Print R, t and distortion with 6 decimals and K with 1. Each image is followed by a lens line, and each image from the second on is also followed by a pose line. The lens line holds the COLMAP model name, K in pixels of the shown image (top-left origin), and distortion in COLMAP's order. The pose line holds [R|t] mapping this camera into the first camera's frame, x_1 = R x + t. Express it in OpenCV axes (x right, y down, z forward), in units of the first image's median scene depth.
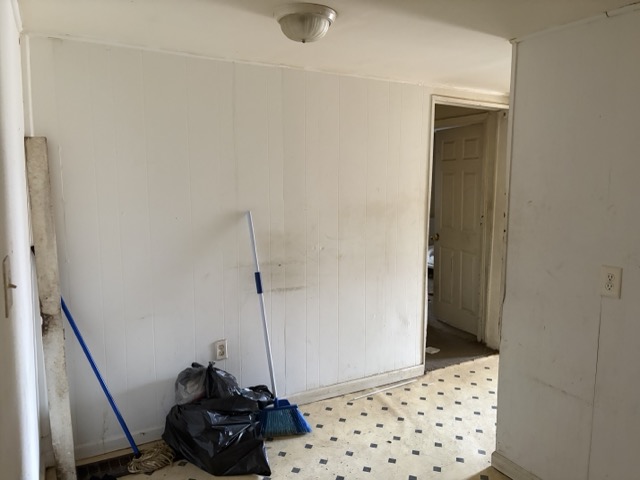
lens RADIAL K [[484.0, 0, 320.4], [0, 484.0, 239.7], [0, 0, 1]] dist [0.046677, -0.053747]
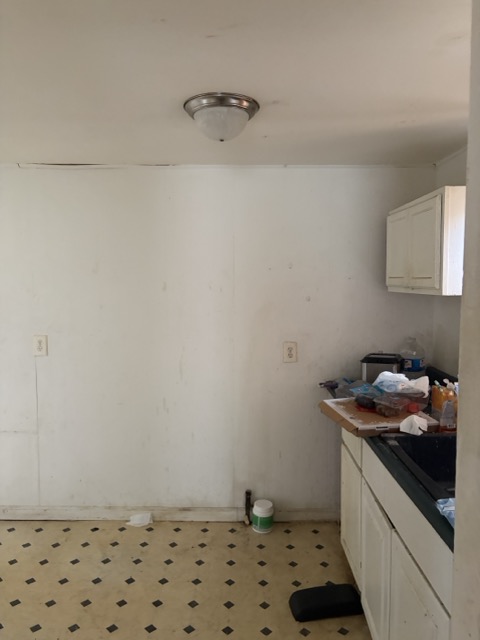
lens RADIAL K [[484.0, 0, 240.8], [0, 484.0, 318.8], [0, 0, 1]] dist [0.046677, -0.053747]
pose [[0.593270, -0.072260, 0.801754, -0.181723], [0.093986, 0.995369, 0.020163, 0.038332], [-0.799498, 0.063392, 0.597315, -0.301905]]
